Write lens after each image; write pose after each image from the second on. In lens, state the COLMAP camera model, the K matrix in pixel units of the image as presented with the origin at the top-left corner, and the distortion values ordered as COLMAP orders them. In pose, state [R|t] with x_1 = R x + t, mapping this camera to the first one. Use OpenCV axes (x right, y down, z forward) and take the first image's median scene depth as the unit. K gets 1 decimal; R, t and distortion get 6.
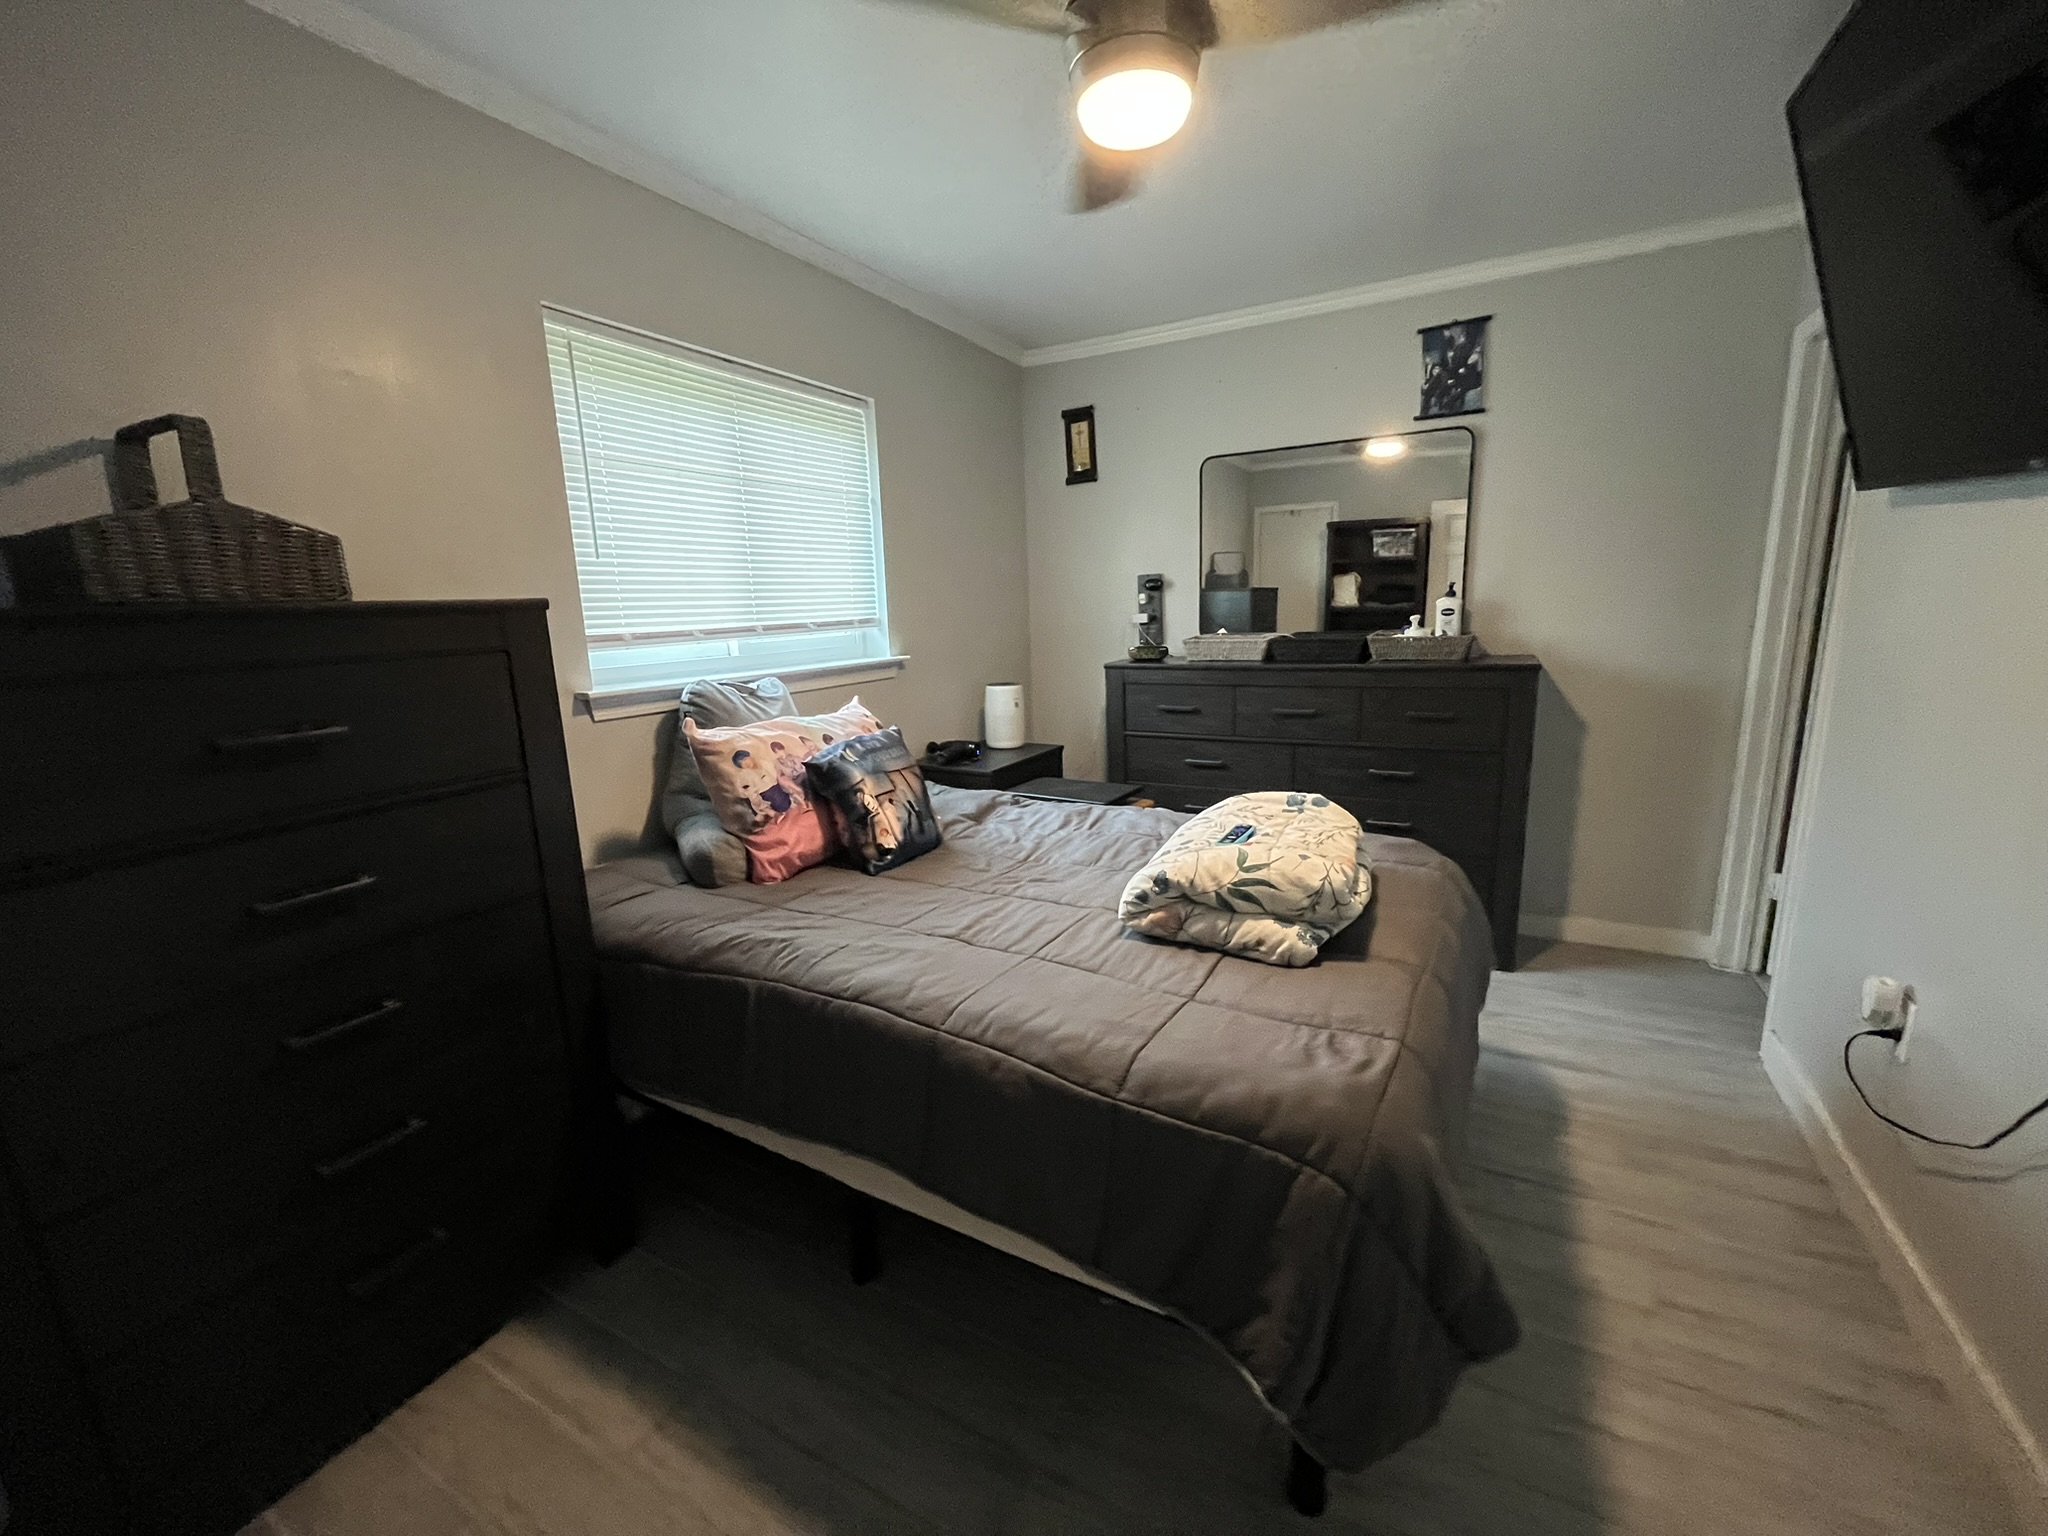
lens RADIAL K [[828.7, 0, 1027.0], [0, 828.7, 764.0], [0, 0, 1]] dist [0.002280, -0.000022]
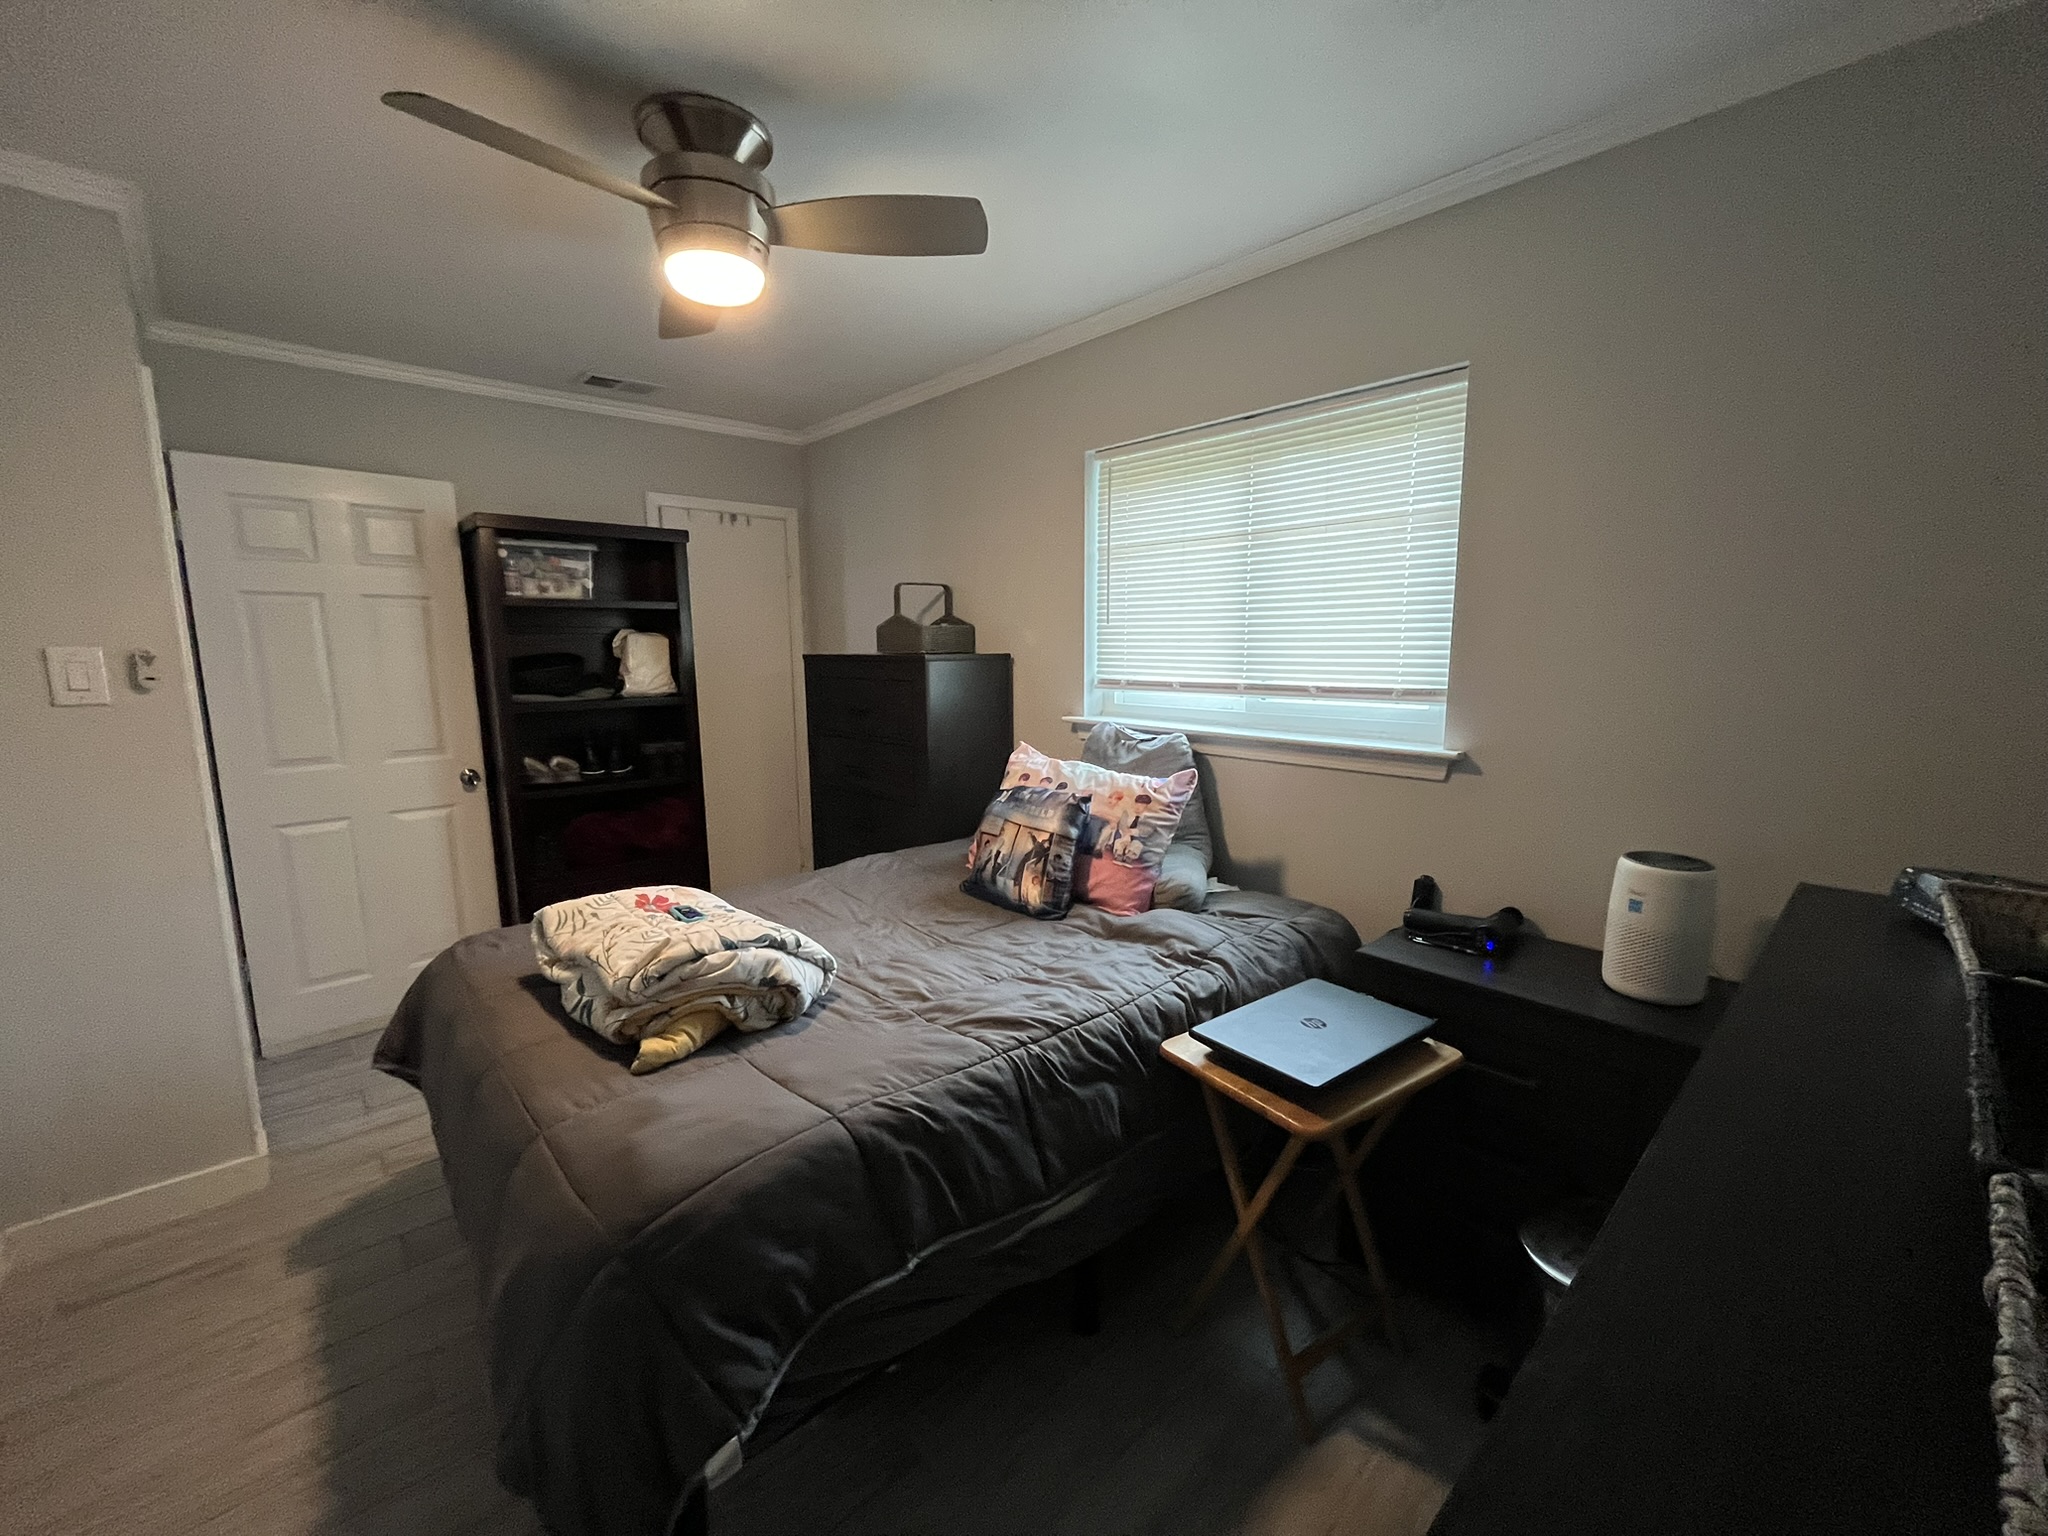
lens RADIAL K [[828.7, 0, 1032.1], [0, 828.7, 766.5], [0, 0, 1]] dist [0.002280, -0.000022]
pose [[-0.286324, 0.147617, -0.946693, 0.684189], [-0.188126, 0.960166, 0.206615, -0.235160], [0.939482, 0.237256, -0.247148, 1.068746]]
